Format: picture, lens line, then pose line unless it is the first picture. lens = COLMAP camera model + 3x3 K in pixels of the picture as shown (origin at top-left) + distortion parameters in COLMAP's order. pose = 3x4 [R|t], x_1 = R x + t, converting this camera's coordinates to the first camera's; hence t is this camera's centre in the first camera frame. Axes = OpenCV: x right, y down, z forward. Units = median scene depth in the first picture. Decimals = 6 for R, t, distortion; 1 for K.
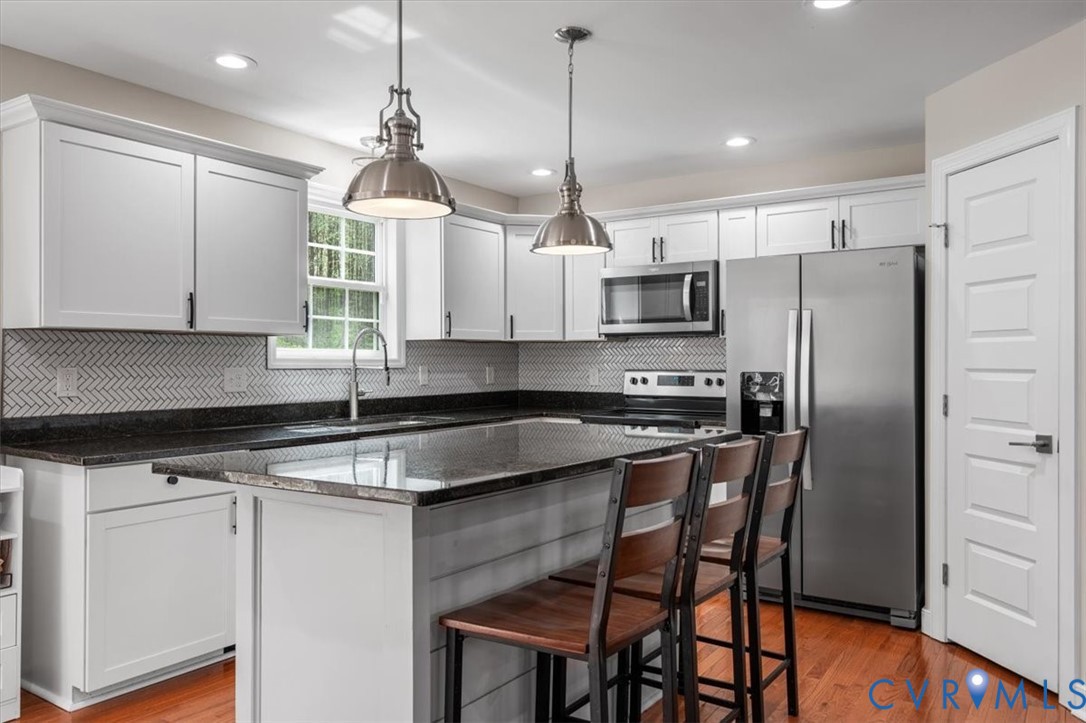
lens RADIAL K [[812.5, 0, 540.9], [0, 812.5, 358.1], [0, 0, 1]] dist [0.008749, 0.005726]
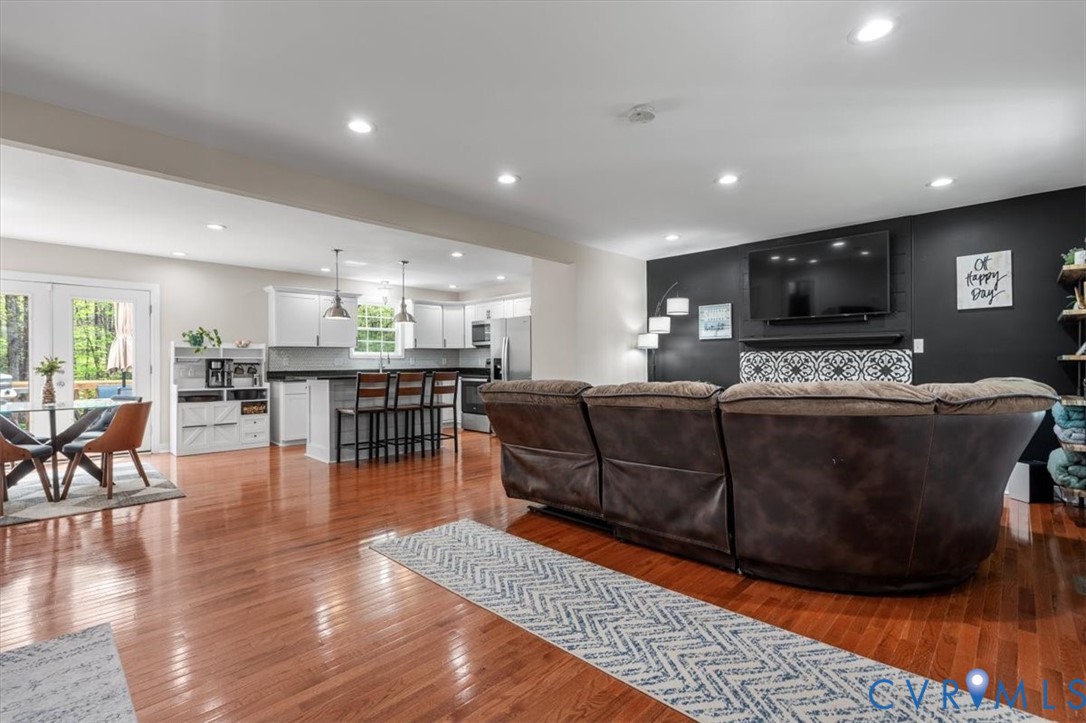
lens RADIAL K [[501.6, 0, 517.7], [0, 501.6, 361.9], [0, 0, 1]] dist [0.000430, 0.000137]
pose [[0.974634, -0.002917, -0.223785, 0.717541], [0.004425, 0.999971, 0.006240, 0.016902], [0.223760, -0.007072, 0.974619, -0.722721]]
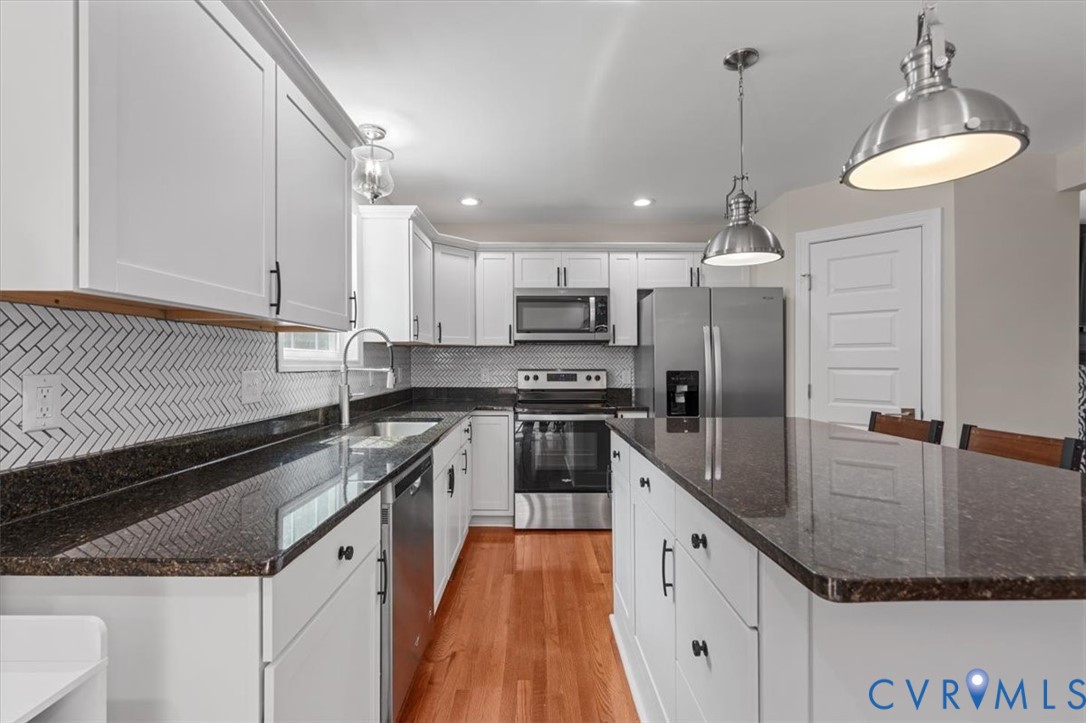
lens RADIAL K [[494.0, 0, 538.9], [0, 494.0, 361.1], [0, 0, 1]] dist [0.000643, 0.001044]
pose [[0.824968, 0.001930, 0.565175, -0.395153], [-0.002440, 0.999997, 0.000146, 0.001513], [-0.565173, -0.001499, 0.824971, 0.438027]]
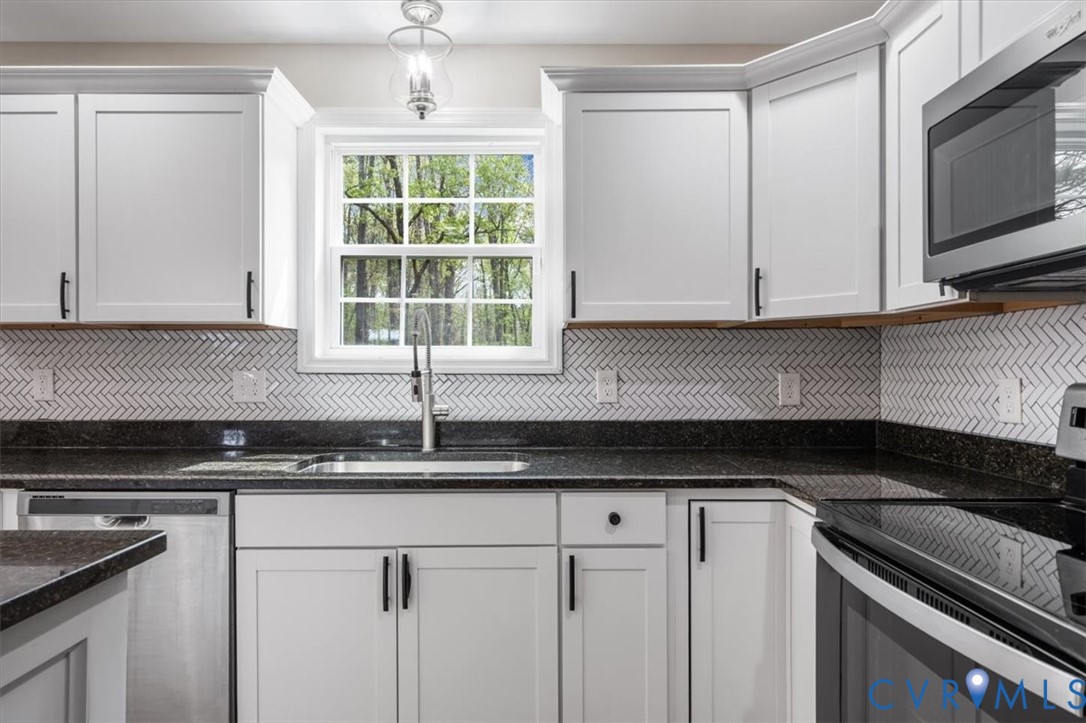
lens RADIAL K [[618.4, 0, 542.1], [0, 618.4, 366.4], [0, 0, 1]] dist [0.002799, 0.001013]
pose [[0.551211, -0.003568, -0.834358, 0.255473], [0.001834, 0.999994, -0.003064, 0.009432], [0.834364, 0.000158, 0.551214, 0.863395]]
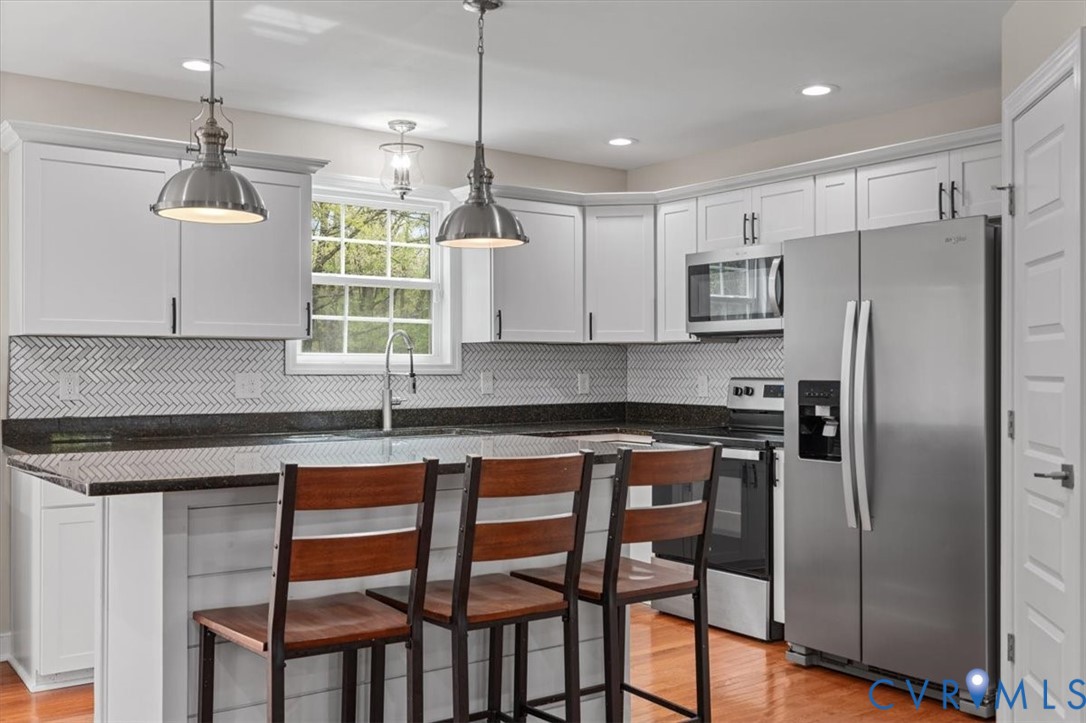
lens RADIAL K [[1041.6, 0, 543.0], [0, 1041.6, 361.5], [0, 0, 1]] dist [0.007589, 0.006583]
pose [[0.943081, -0.001527, -0.332561, 0.349479], [0.000606, 0.999996, -0.002871, 0.001580], [0.332564, 0.002506, 0.943077, -0.049633]]
